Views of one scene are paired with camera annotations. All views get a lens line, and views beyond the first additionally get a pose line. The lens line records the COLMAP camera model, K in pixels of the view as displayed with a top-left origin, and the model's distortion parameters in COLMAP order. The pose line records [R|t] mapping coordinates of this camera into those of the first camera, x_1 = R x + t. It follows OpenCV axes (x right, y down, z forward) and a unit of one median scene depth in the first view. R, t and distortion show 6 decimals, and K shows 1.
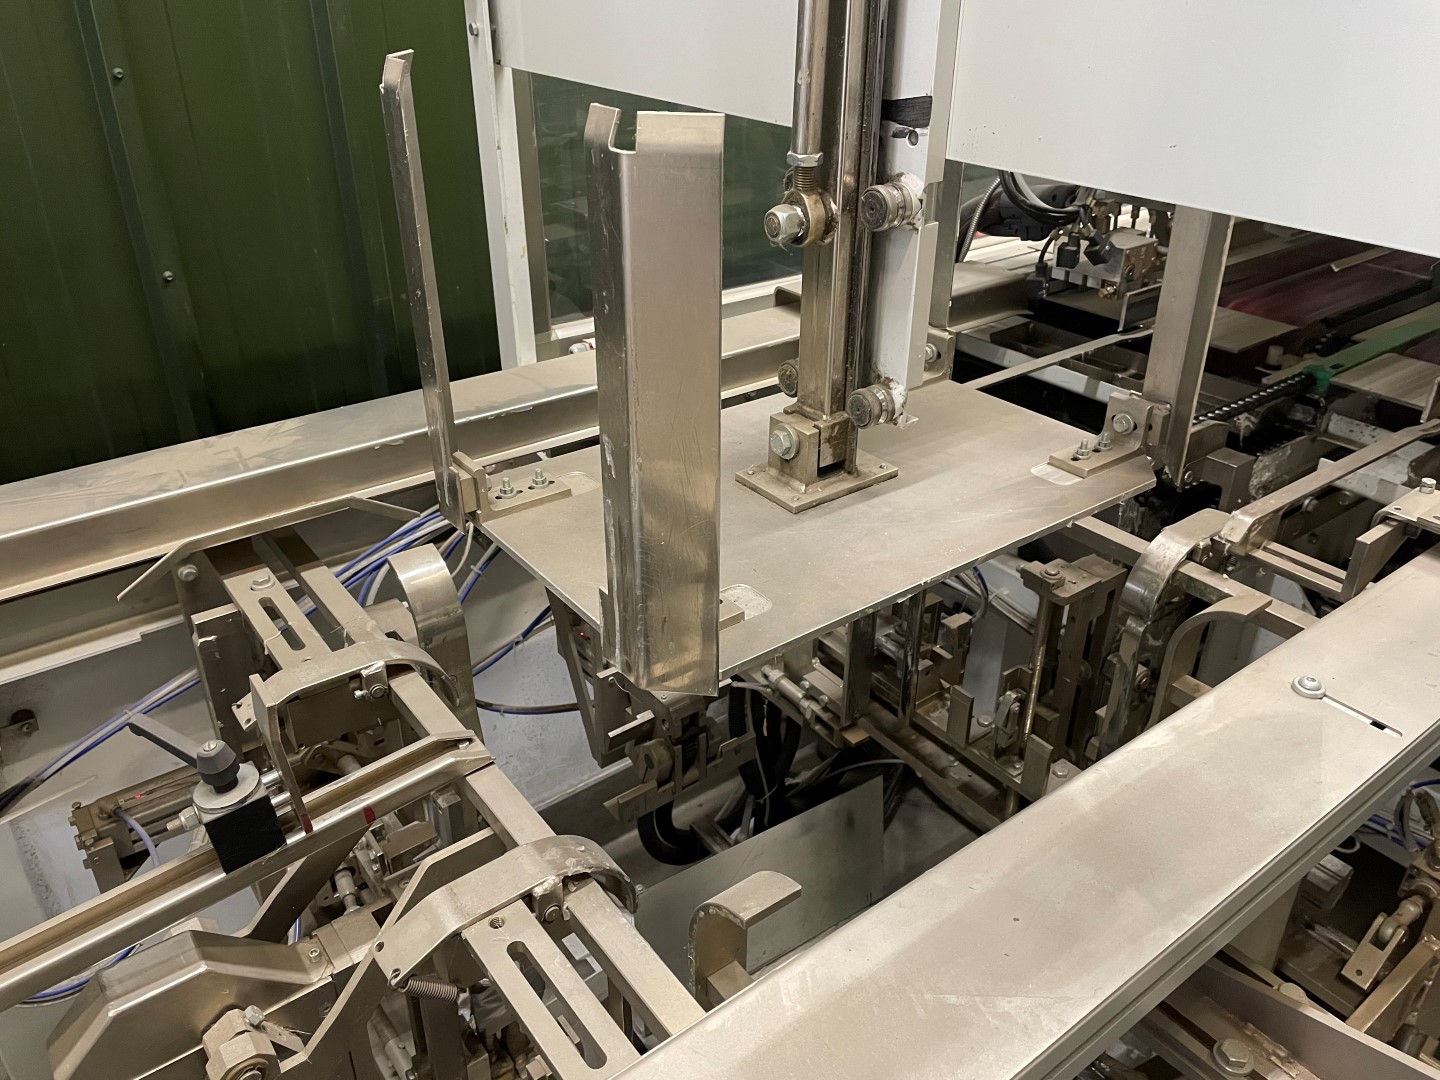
lens RADIAL K [[1098.8, 0, 720.0], [0, 1098.8, 540.0], [0, 0, 1]] dist [0.090404, -0.122025]
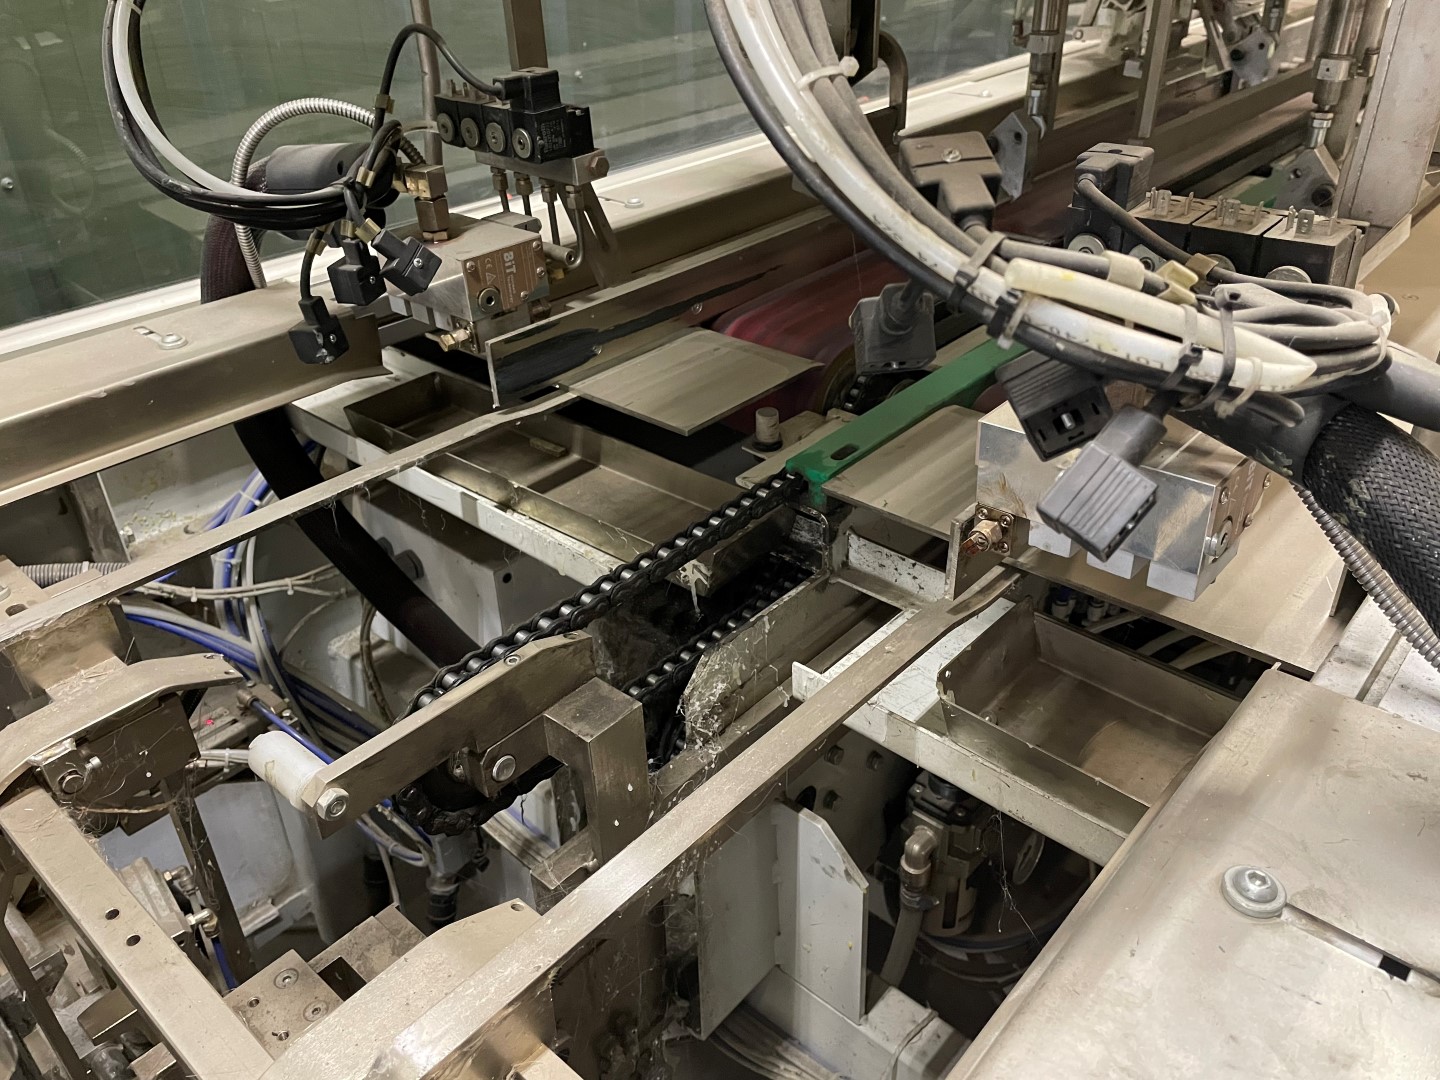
lens RADIAL K [[1098.8, 0, 720.0], [0, 1098.8, 540.0], [0, 0, 1]] dist [0.090404, -0.122025]
pose [[0.980028, -0.122974, 0.156277, 0.435142], [0.115950, 0.991823, 0.053325, -0.161101], [-0.161557, -0.034140, 0.986273, 0.511793]]
